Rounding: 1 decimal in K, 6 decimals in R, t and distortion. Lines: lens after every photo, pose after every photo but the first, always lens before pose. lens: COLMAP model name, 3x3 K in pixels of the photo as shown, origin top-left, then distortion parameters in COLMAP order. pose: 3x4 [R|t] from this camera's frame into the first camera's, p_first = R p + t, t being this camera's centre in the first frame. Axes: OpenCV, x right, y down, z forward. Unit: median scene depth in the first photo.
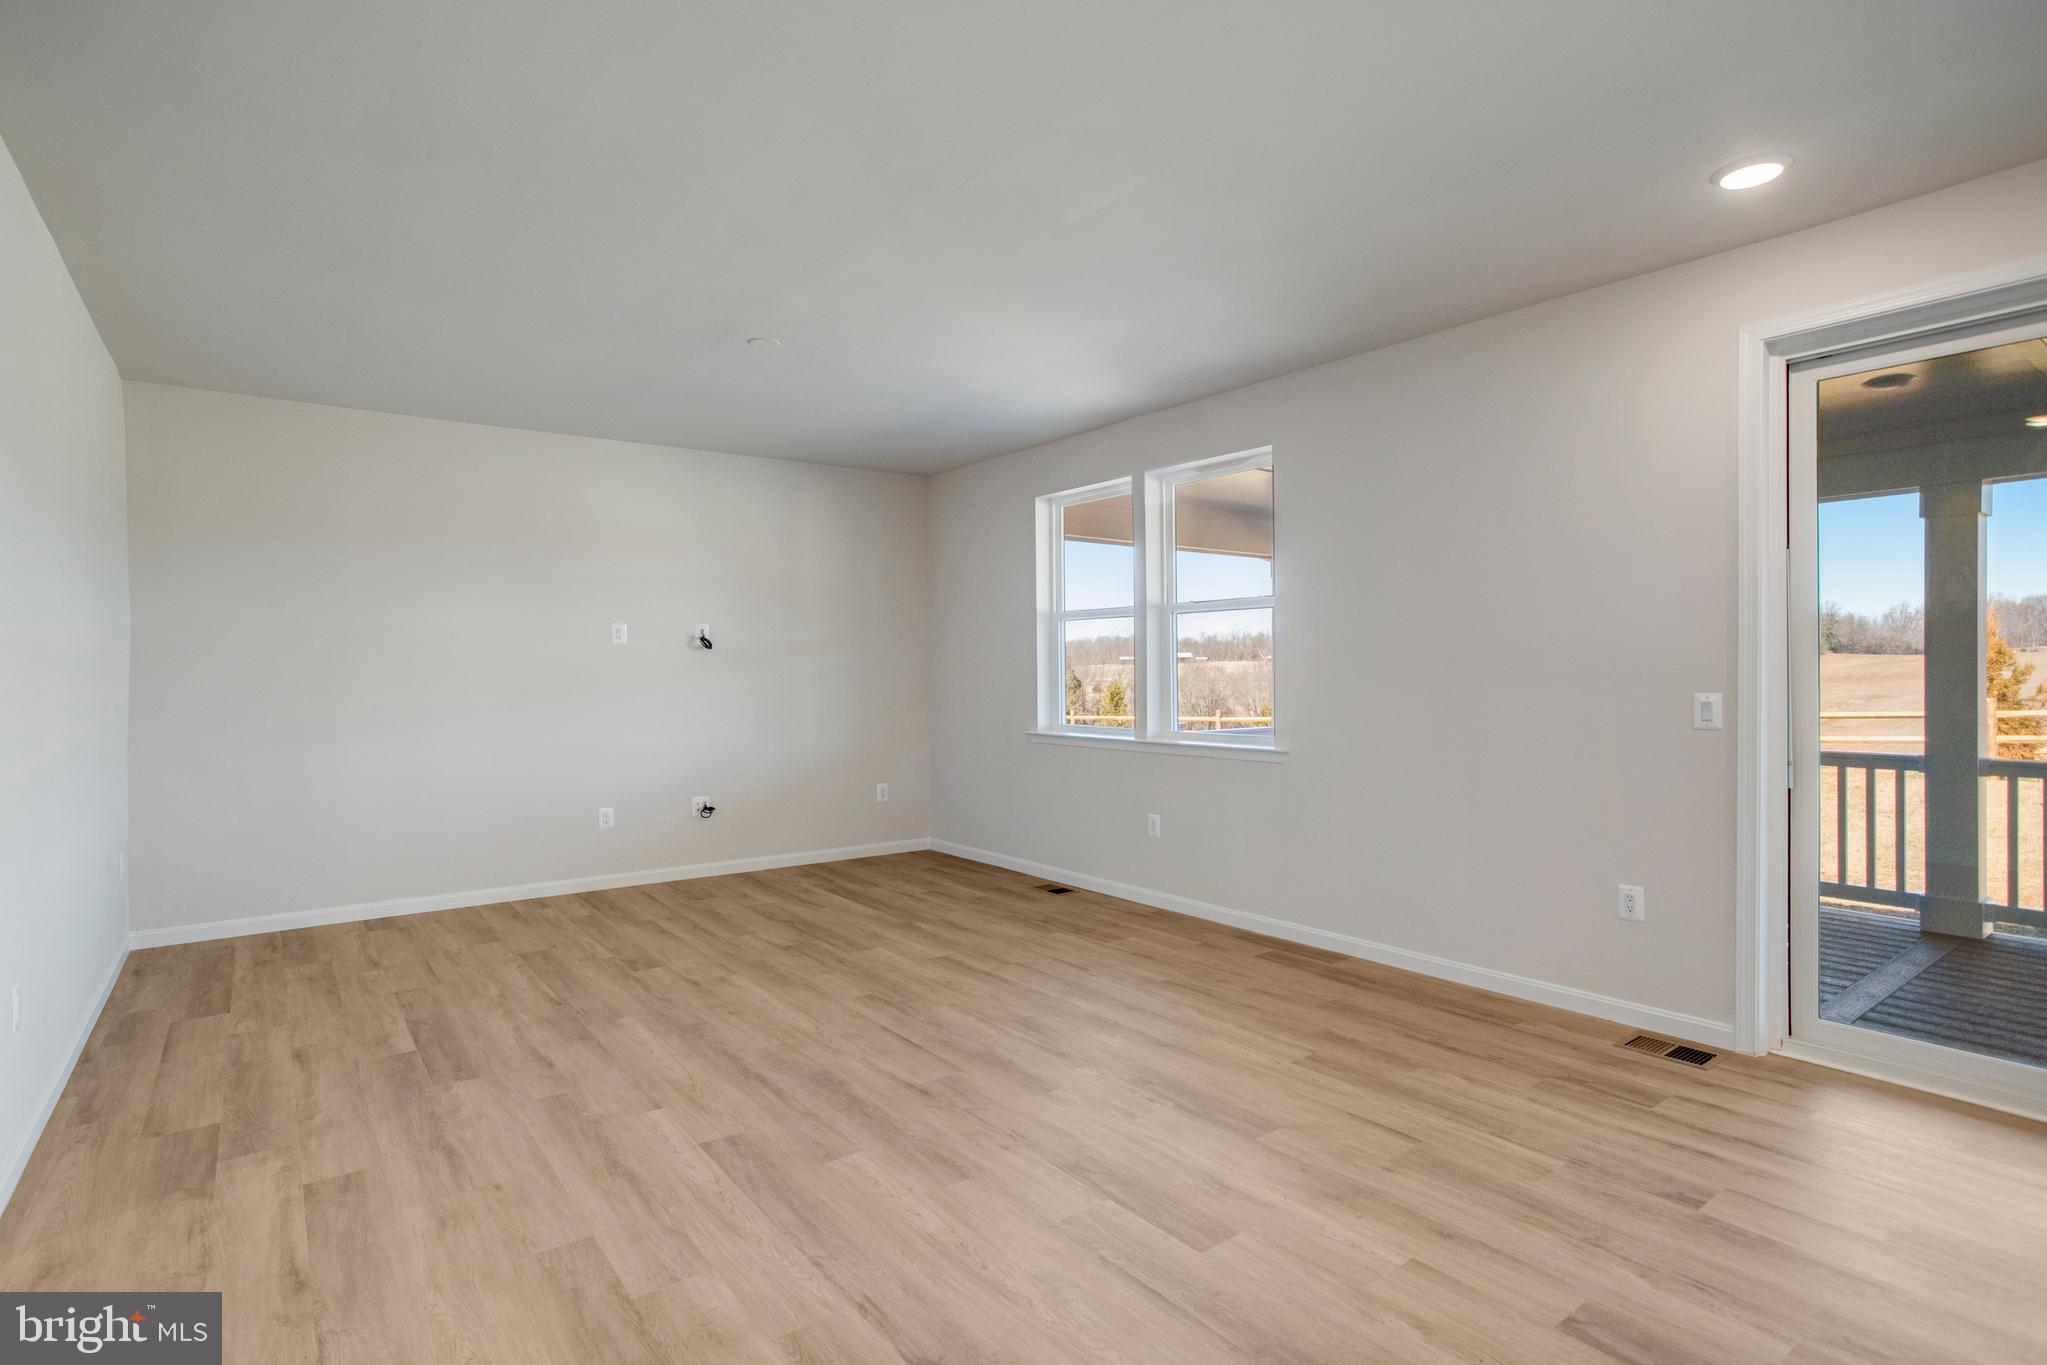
lens RADIAL K [[1037.1, 0, 1035.4], [0, 1037.1, 665.0], [0, 0, 1]] dist [-0.041836, 0.032967]
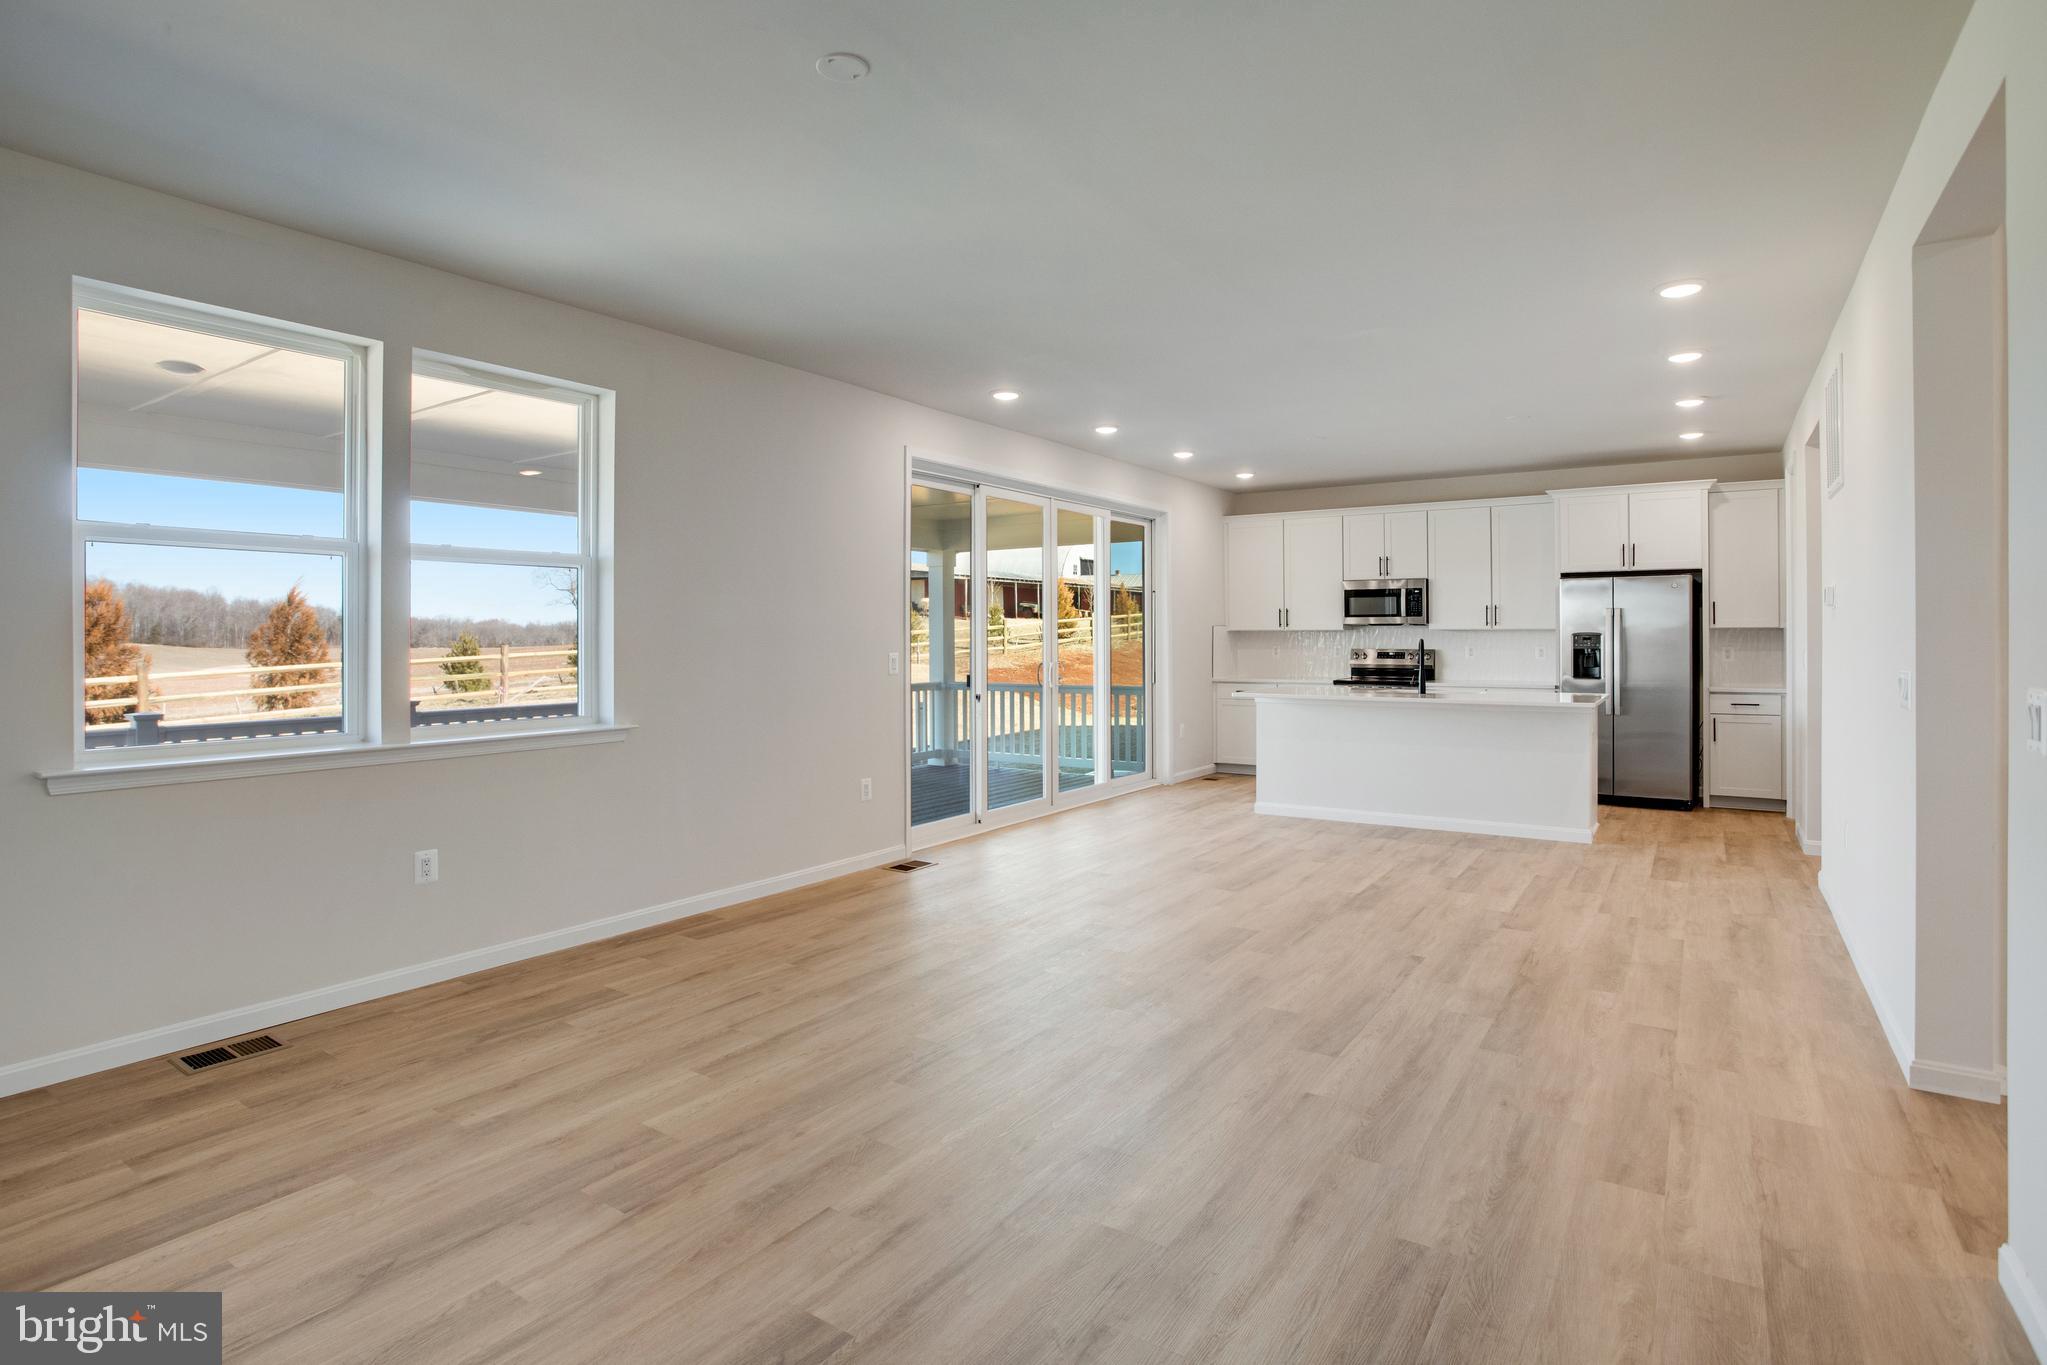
lens RADIAL K [[1002.0, 0, 1017.6], [0, 1002.0, 639.0], [0, 0, 1]] dist [-0.061983, 0.028977]
pose [[-0.301930, 0.005679, 0.953313, -0.964678], [0.000252, 0.999983, -0.005877, 0.012650], [-0.953330, -0.001534, -0.301926, 1.276571]]
